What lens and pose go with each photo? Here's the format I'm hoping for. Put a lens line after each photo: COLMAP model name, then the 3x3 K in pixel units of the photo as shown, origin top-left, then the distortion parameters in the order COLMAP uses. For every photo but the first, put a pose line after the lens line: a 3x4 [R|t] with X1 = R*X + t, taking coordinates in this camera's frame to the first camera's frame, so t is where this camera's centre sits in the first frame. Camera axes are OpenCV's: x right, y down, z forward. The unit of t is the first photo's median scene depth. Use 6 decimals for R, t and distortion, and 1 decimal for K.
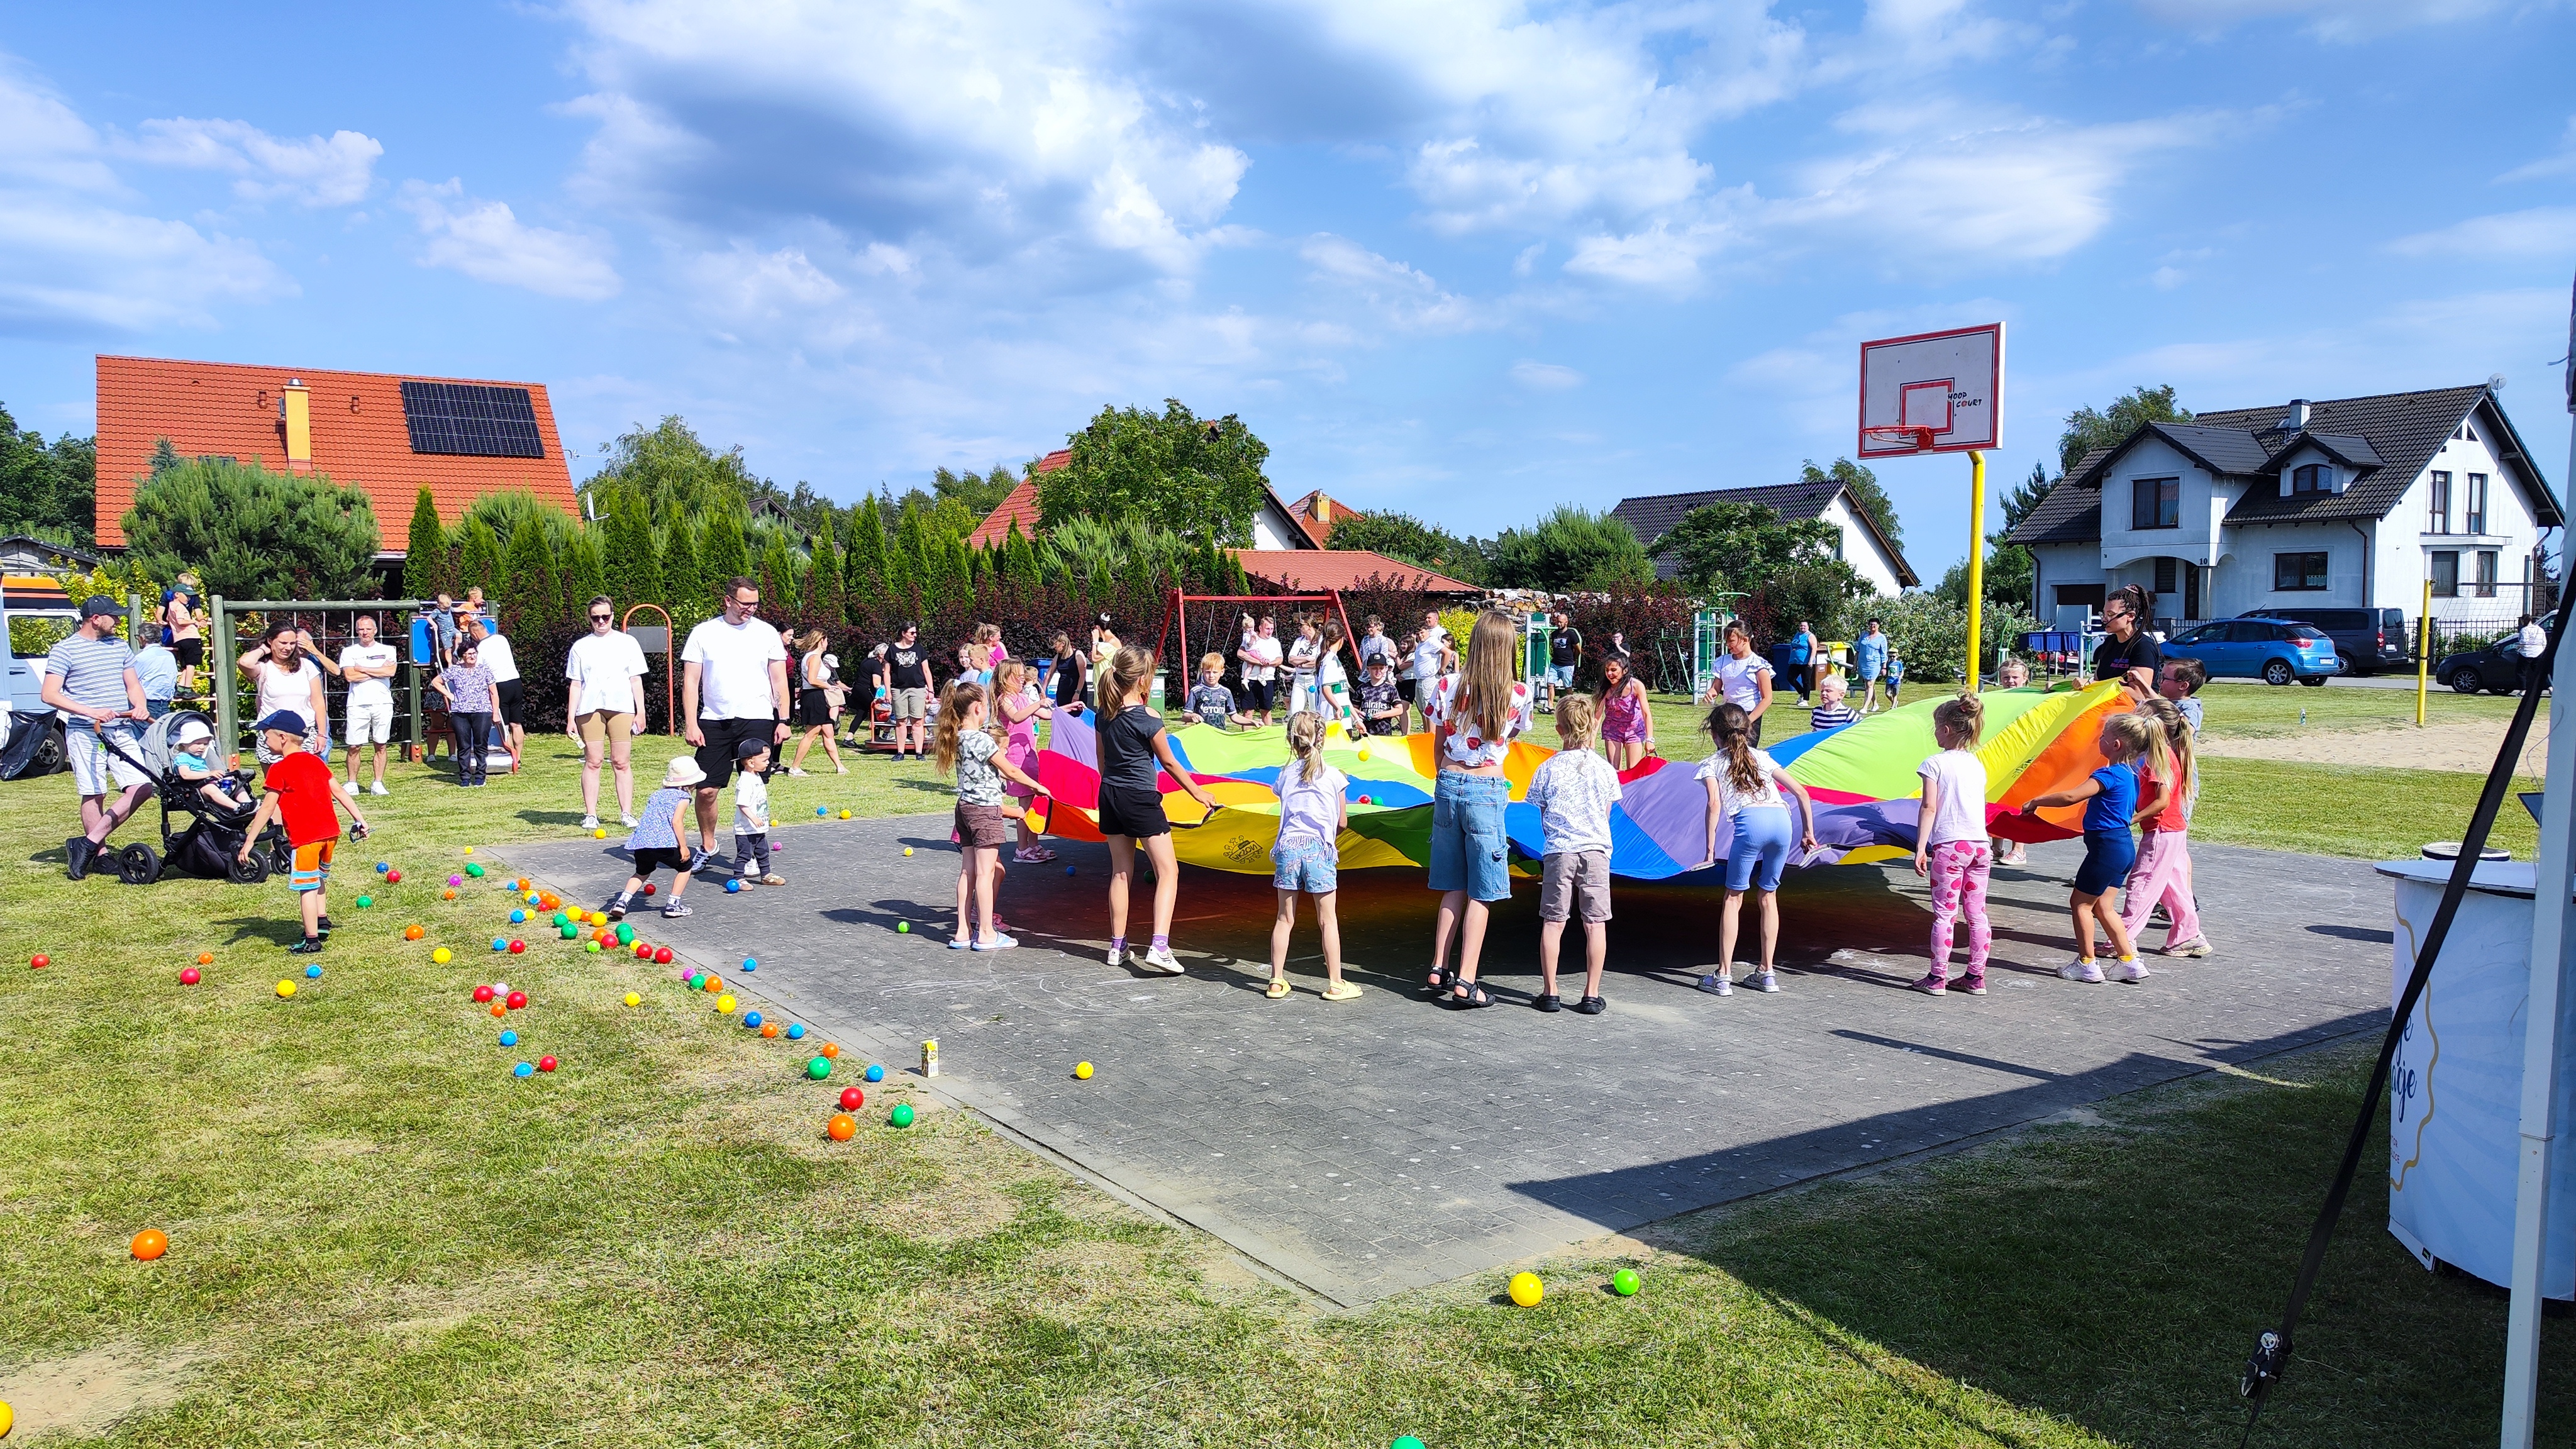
lens RADIAL K [[1762.2, 0, 1262.4], [0, 1762.2, 718.6], [0, 0, 1]] dist [0.034955, -0.024399]
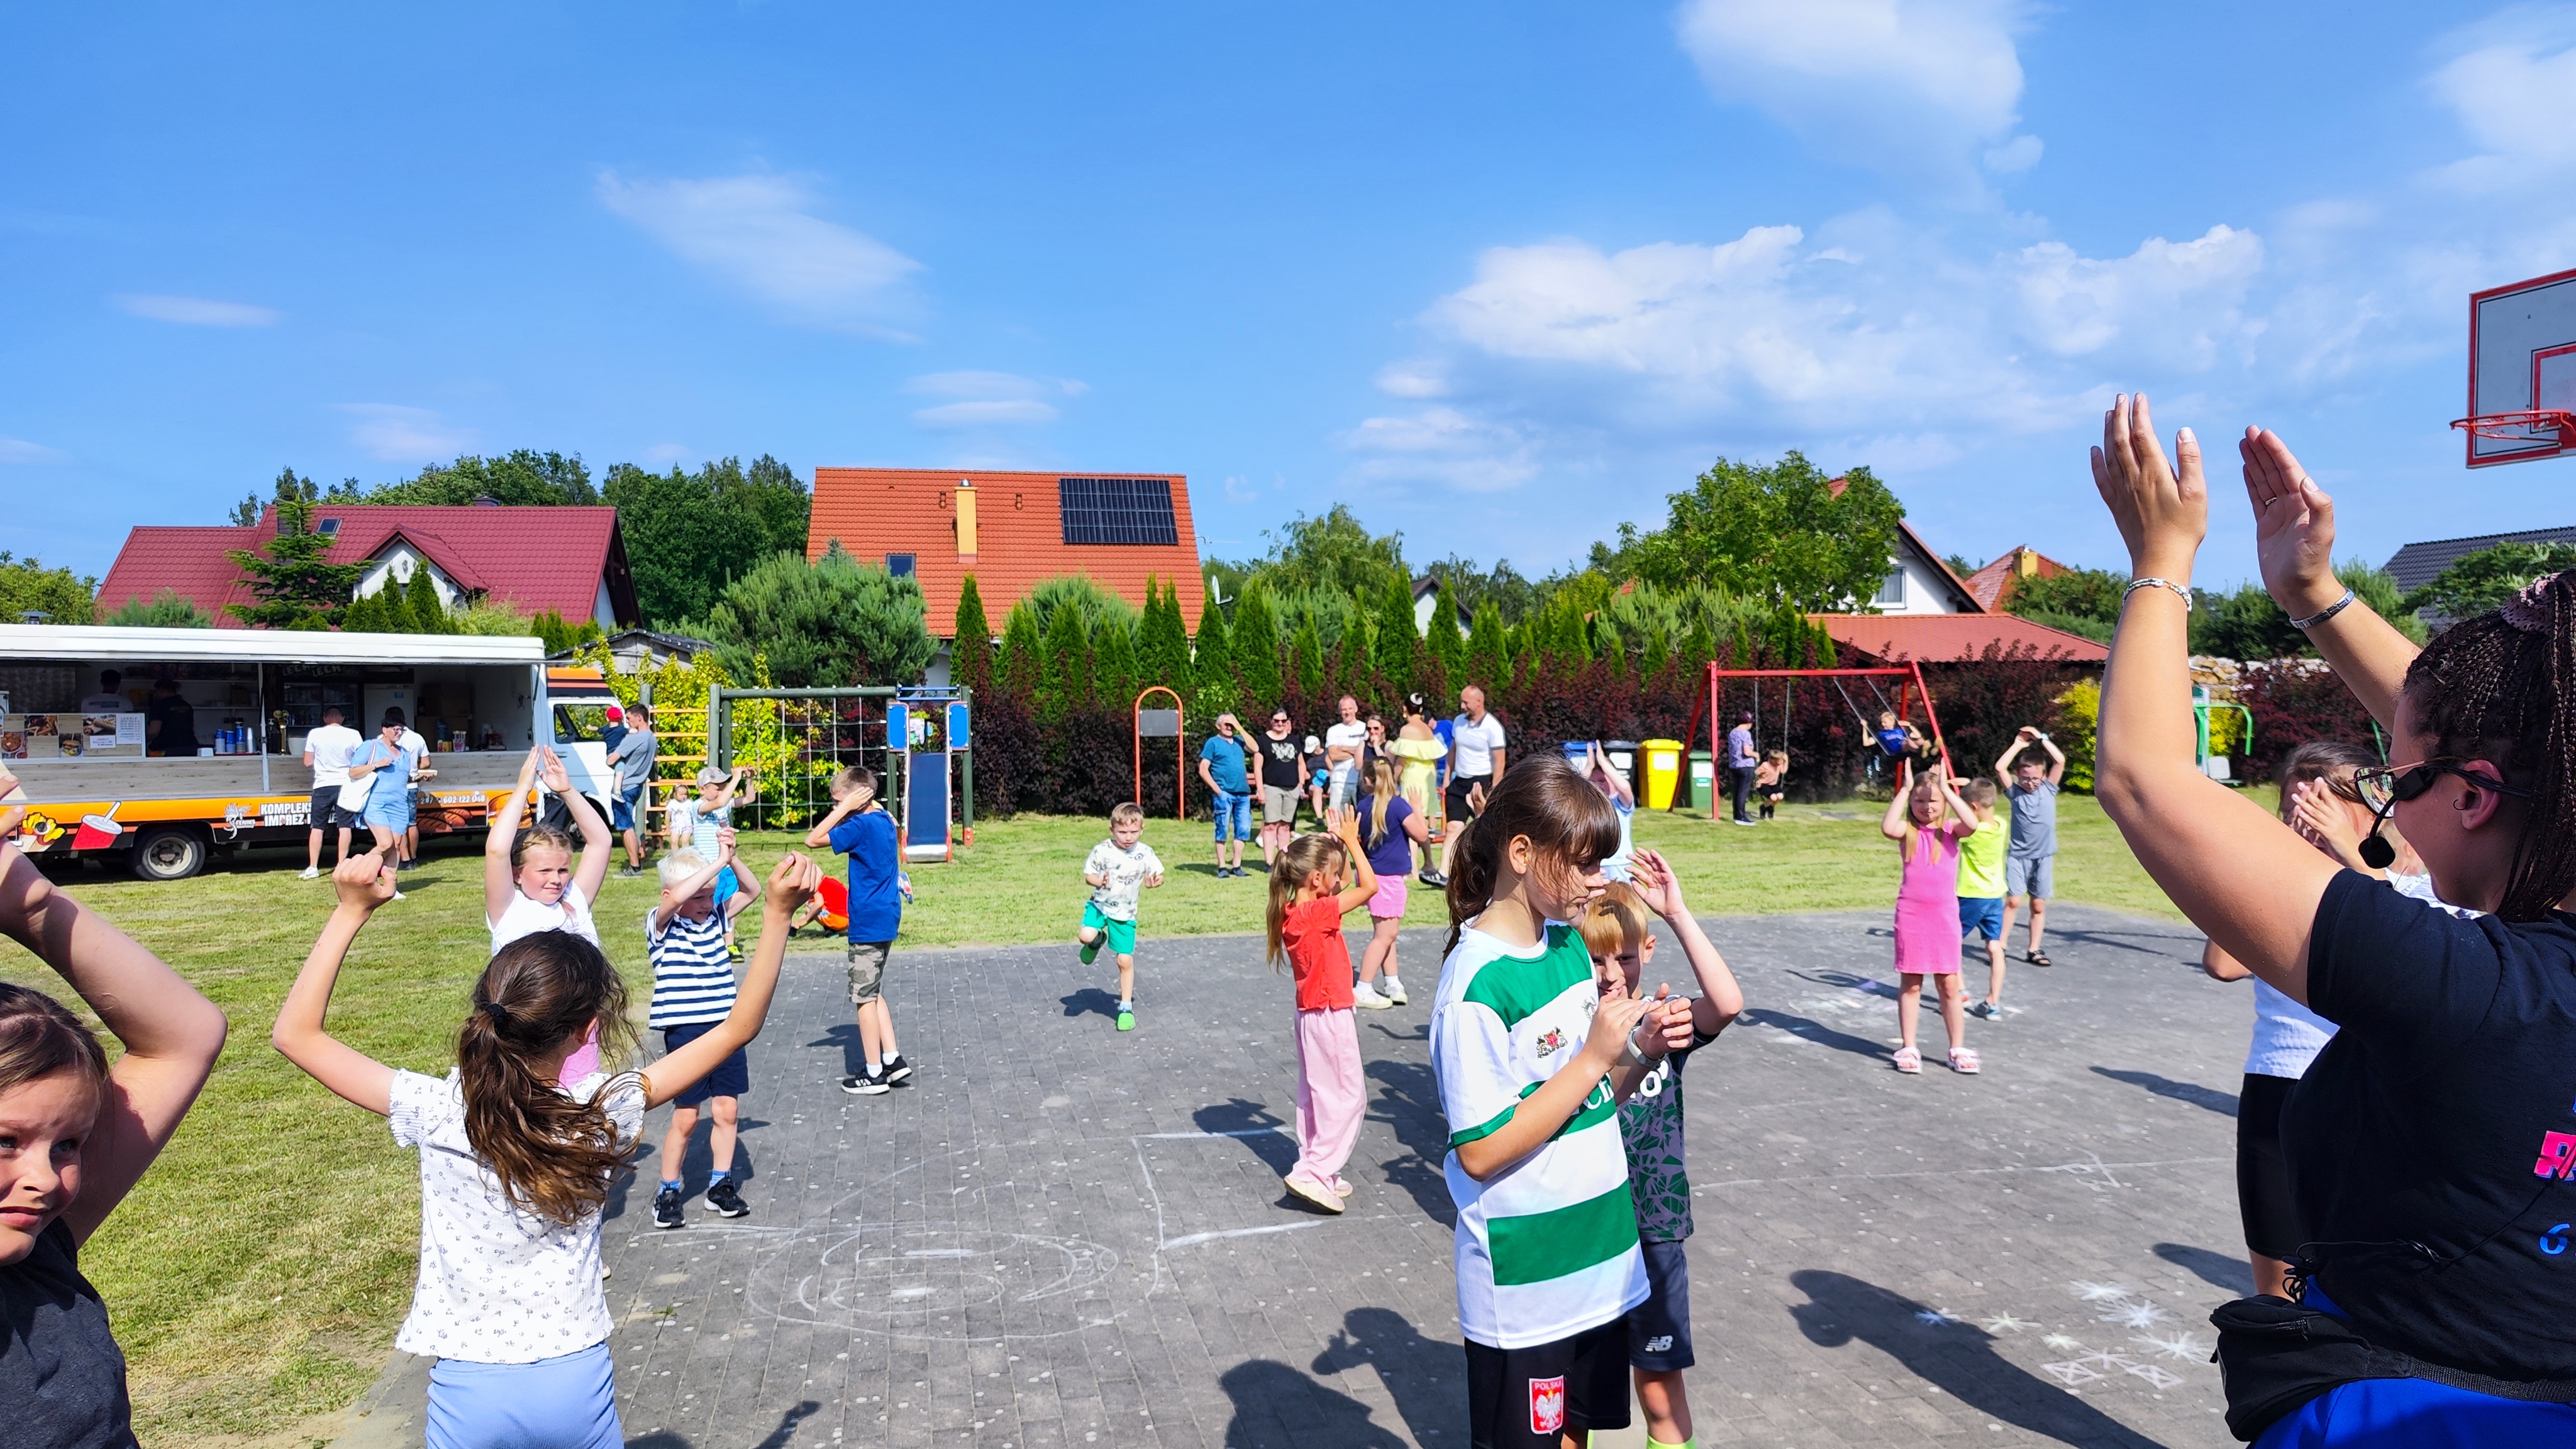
lens RADIAL K [[1775.2, 0, 1293.3], [0, 1775.2, 664.6], [0, 0, 1]] dist [0.034477, -0.023593]
pose [[0.928831, -0.011717, -0.370319, 0.186714], [-0.014573, 0.997571, -0.068114, -0.021481], [0.370217, 0.068663, 0.926404, 0.231308]]
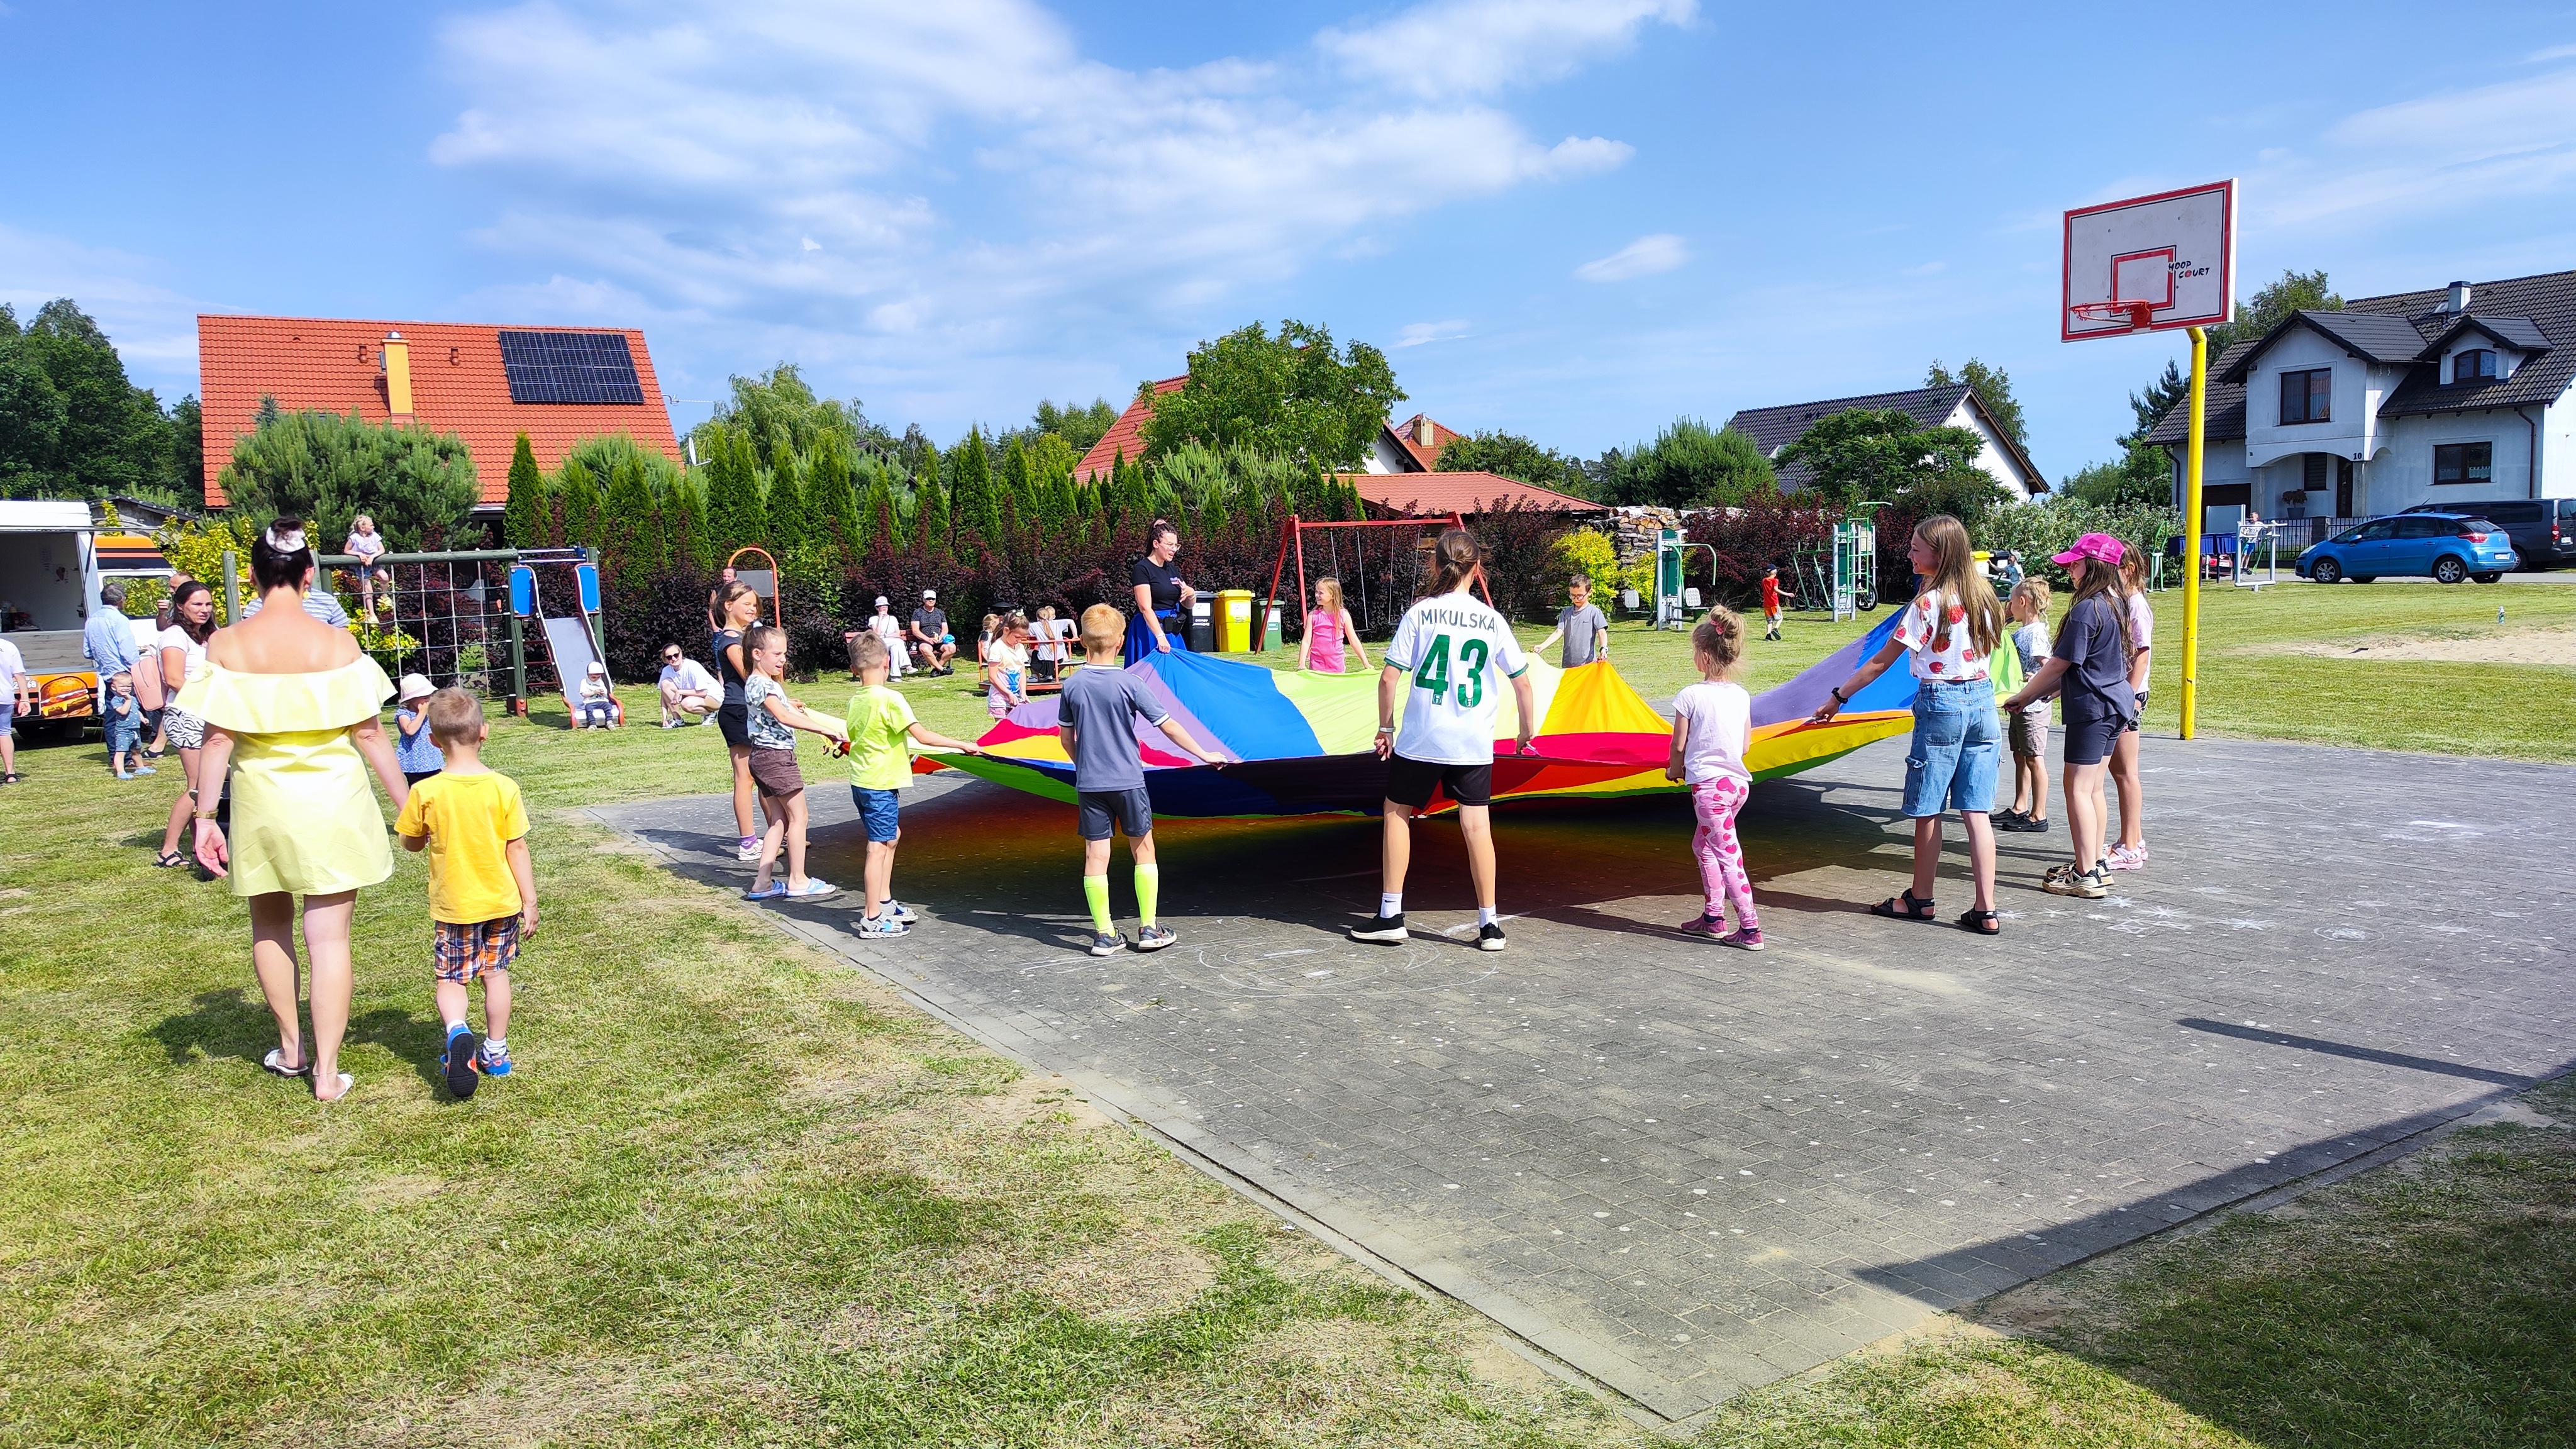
lens RADIAL K [[1759.7, 0, 1296.3], [0, 1759.7, 723.8], [0, 0, 1]] dist [0.029729, -0.014413]
pose [[0.998861, -0.025479, -0.040344, -0.023943], [0.027164, 0.998758, 0.041776, -0.000535], [0.039230, -0.042825, 0.998312, 0.079862]]
